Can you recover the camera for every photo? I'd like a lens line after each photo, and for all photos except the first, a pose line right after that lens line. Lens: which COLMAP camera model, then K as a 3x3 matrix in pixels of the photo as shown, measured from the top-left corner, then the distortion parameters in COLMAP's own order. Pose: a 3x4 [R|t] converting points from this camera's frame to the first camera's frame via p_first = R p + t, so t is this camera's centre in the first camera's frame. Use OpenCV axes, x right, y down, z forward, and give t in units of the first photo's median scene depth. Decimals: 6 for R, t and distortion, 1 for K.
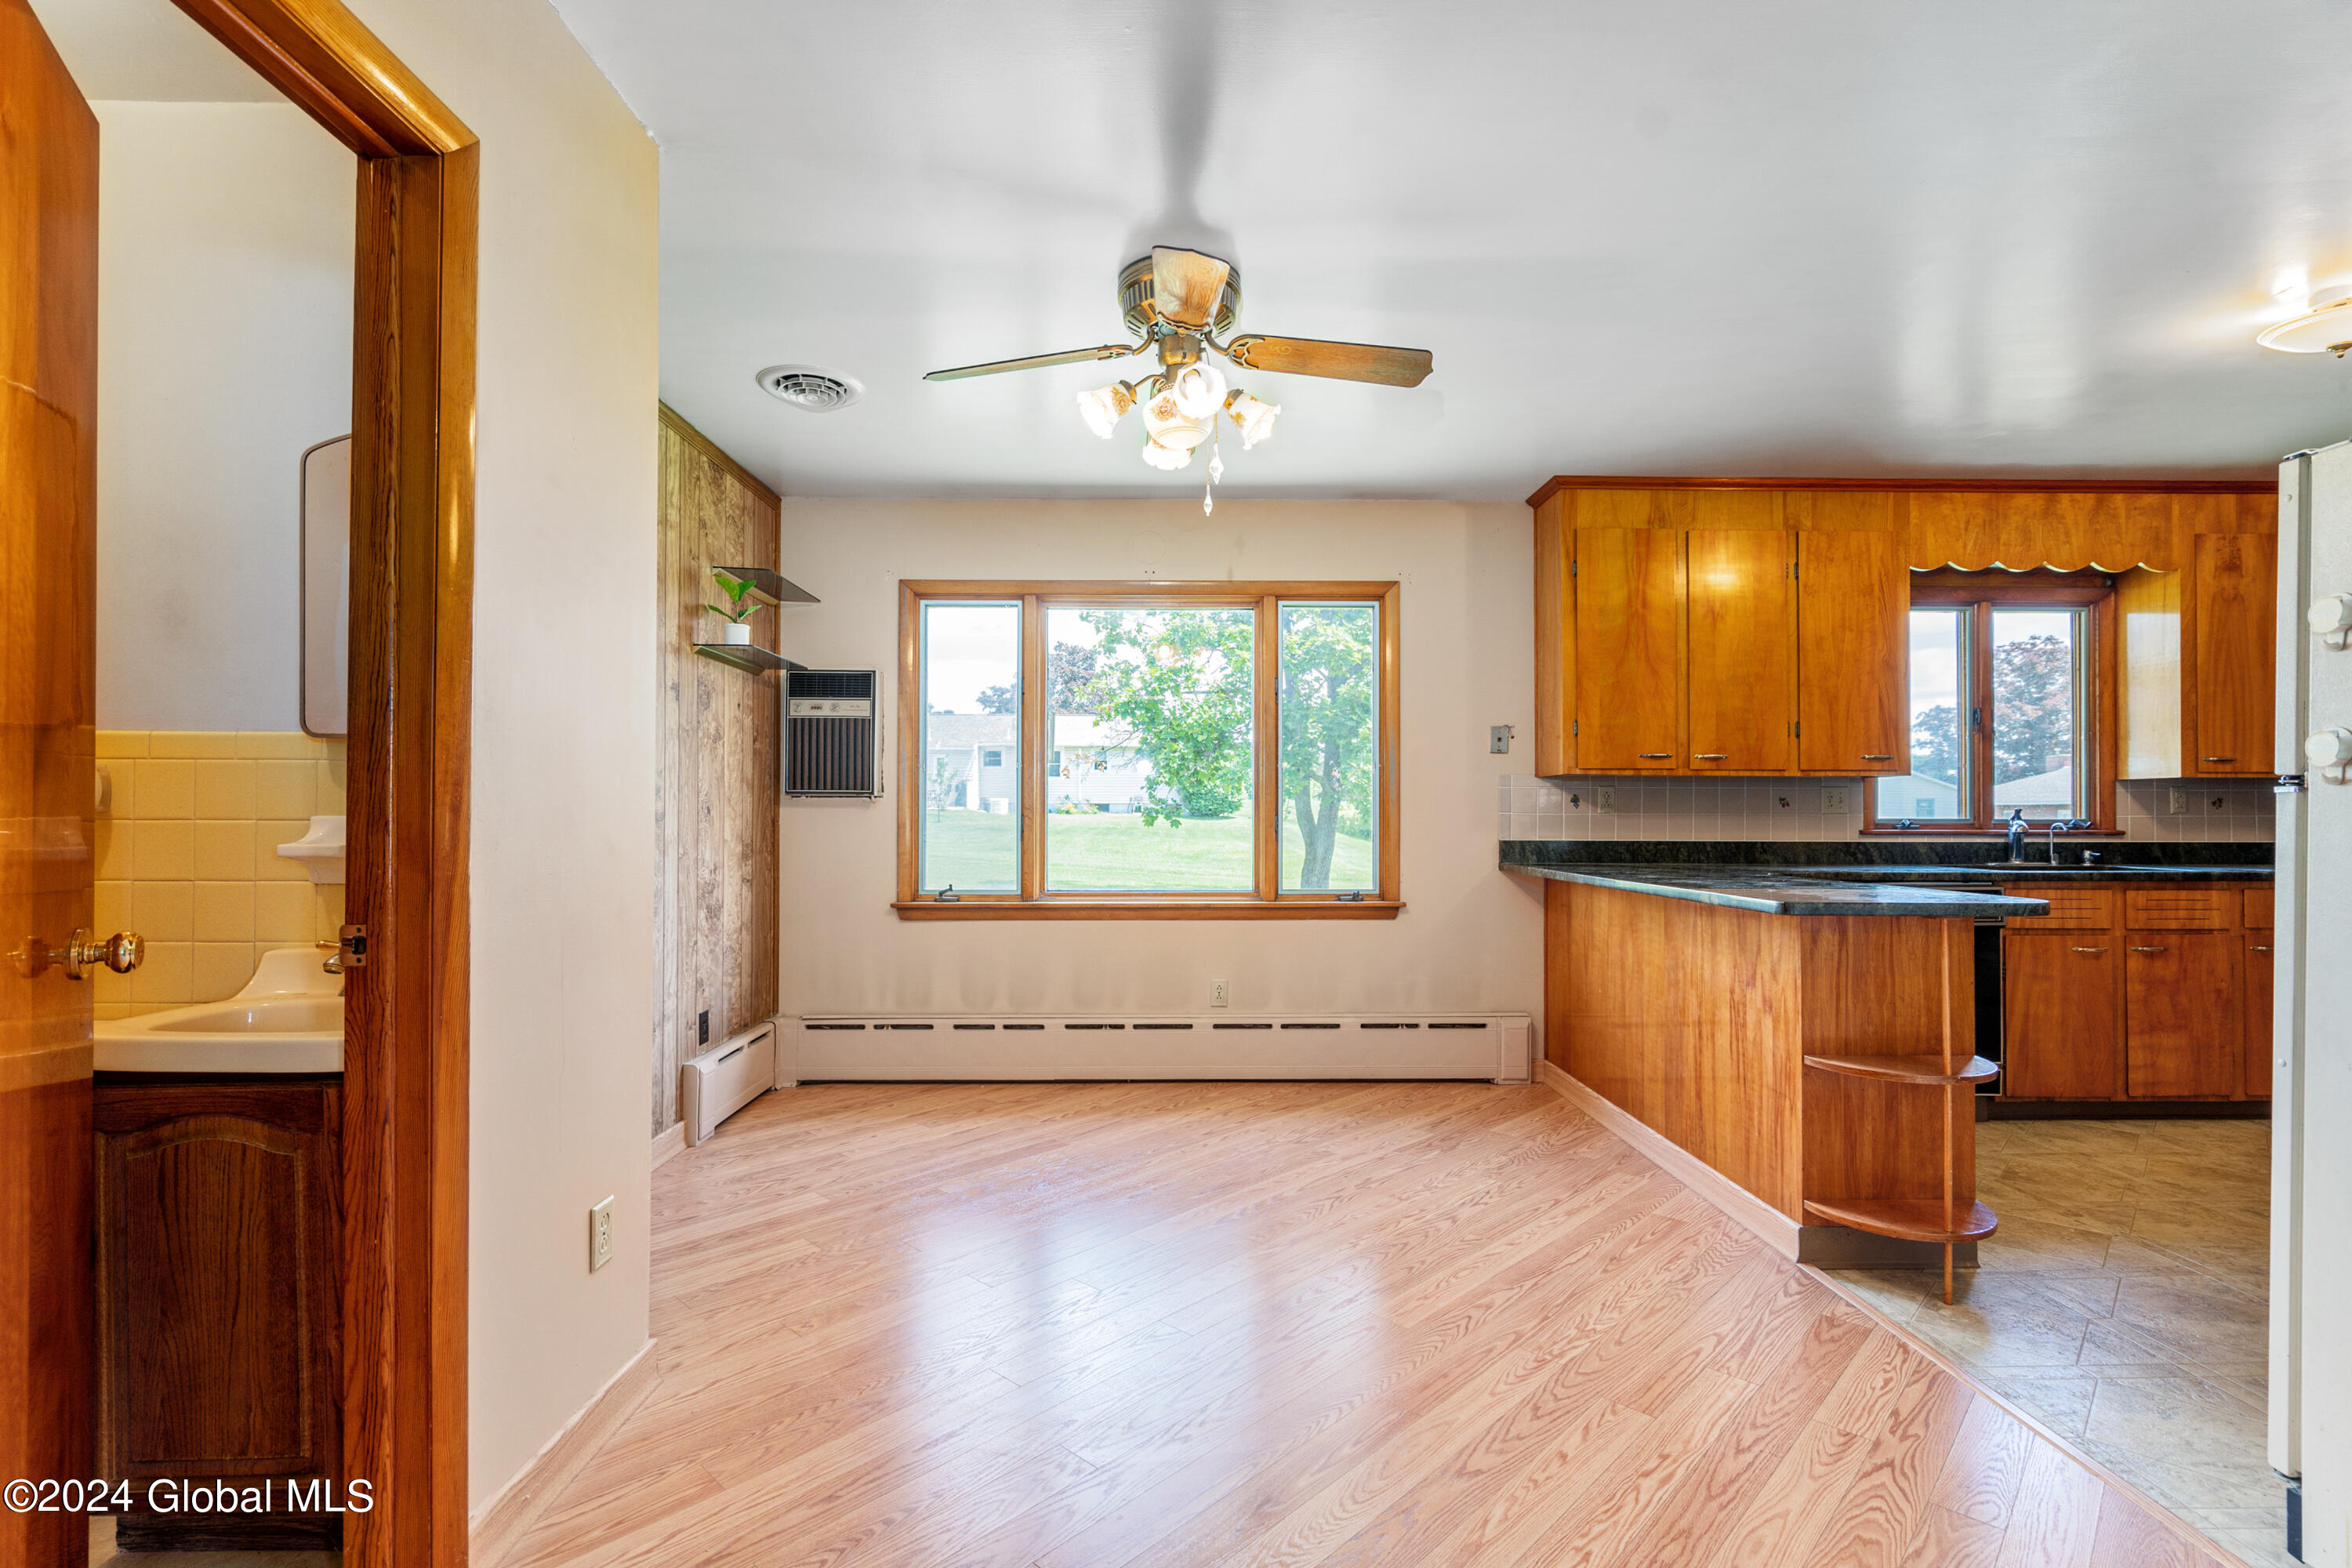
lens RADIAL K [[1082.2, 0, 1180.8], [0, 1082.2, 806.7], [0, 0, 1]] dist [0.000102, 0.000614]
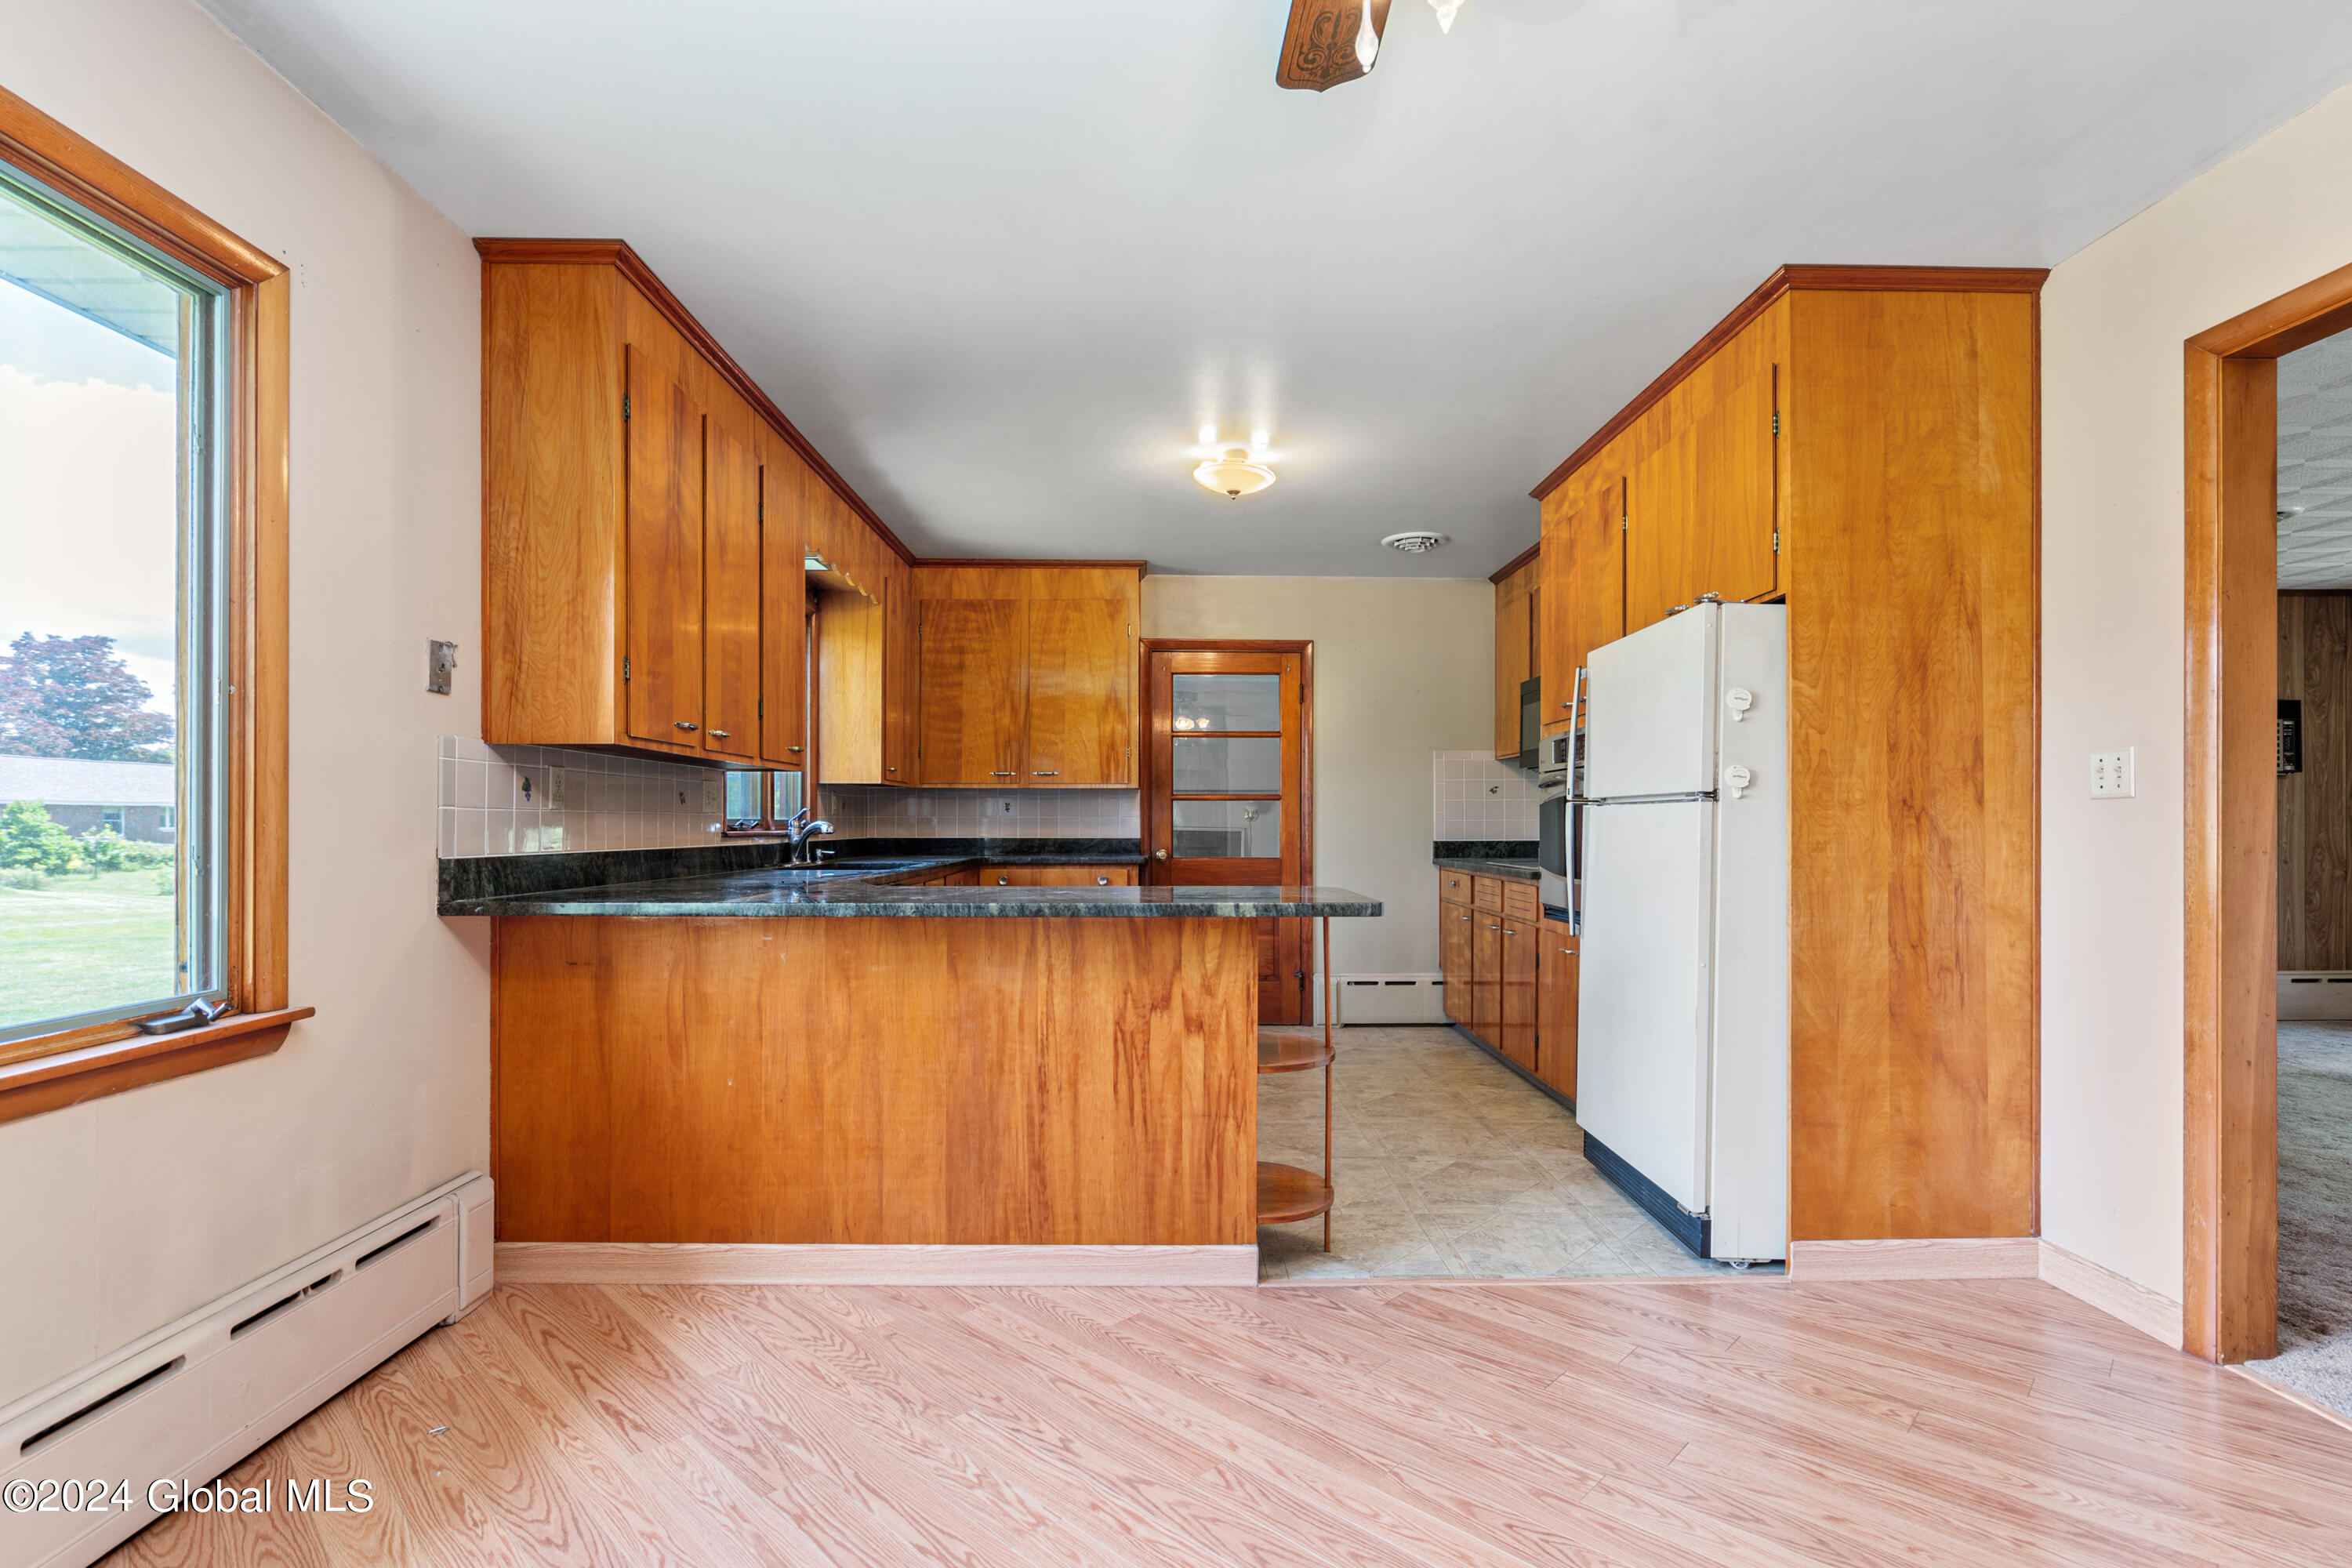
lens RADIAL K [[1088.0, 0, 1173.3], [0, 1088.0, 822.8], [0, 0, 1]] dist [-0.009787, 0.000055]
pose [[0.005440, -0.002277, 0.999983, -0.242704], [-0.010201, 0.999945, 0.002333, 0.009276], [-0.999933, -0.010214, 0.005417, 0.681712]]
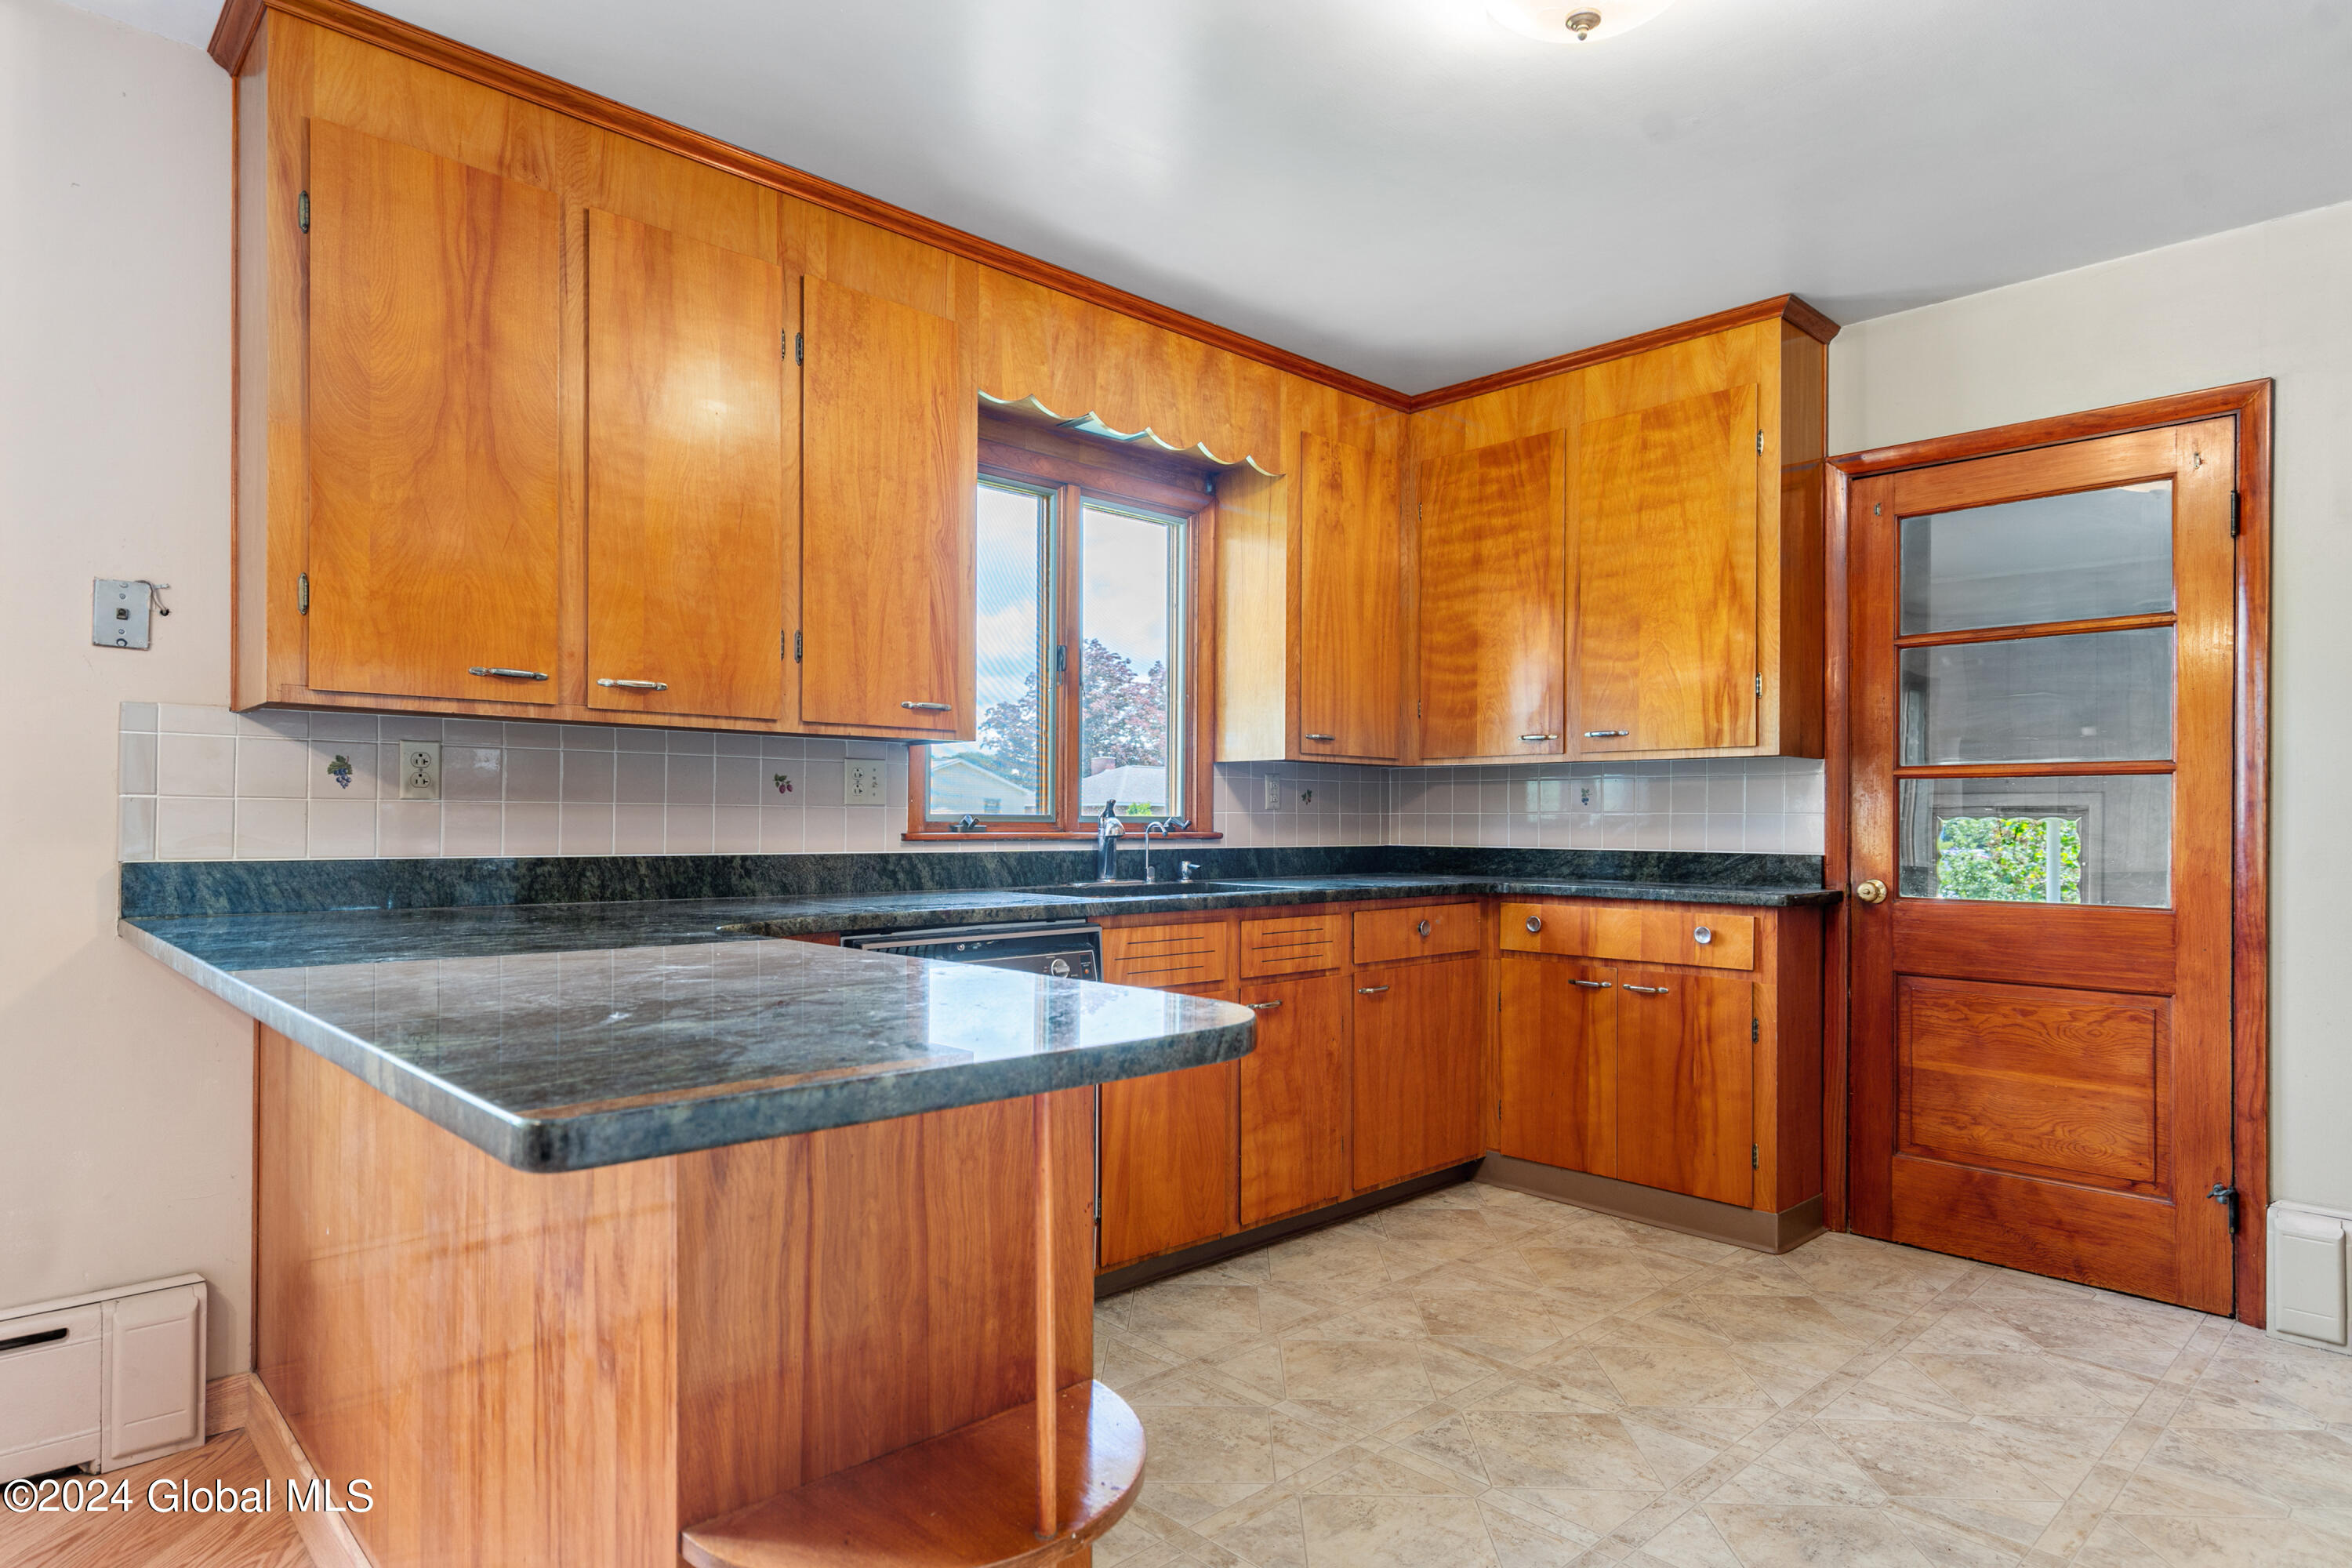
lens RADIAL K [[1326.8, 0, 1180.7], [0, 1326.8, 816.1], [0, 0, 1]] dist [0.001675, -0.000006]
pose [[0.735877, 0.004613, 0.677100, 0.264071], [-0.010575, 0.999933, 0.004681, 0.007670], [-0.677033, -0.010605, 0.735876, 0.387121]]
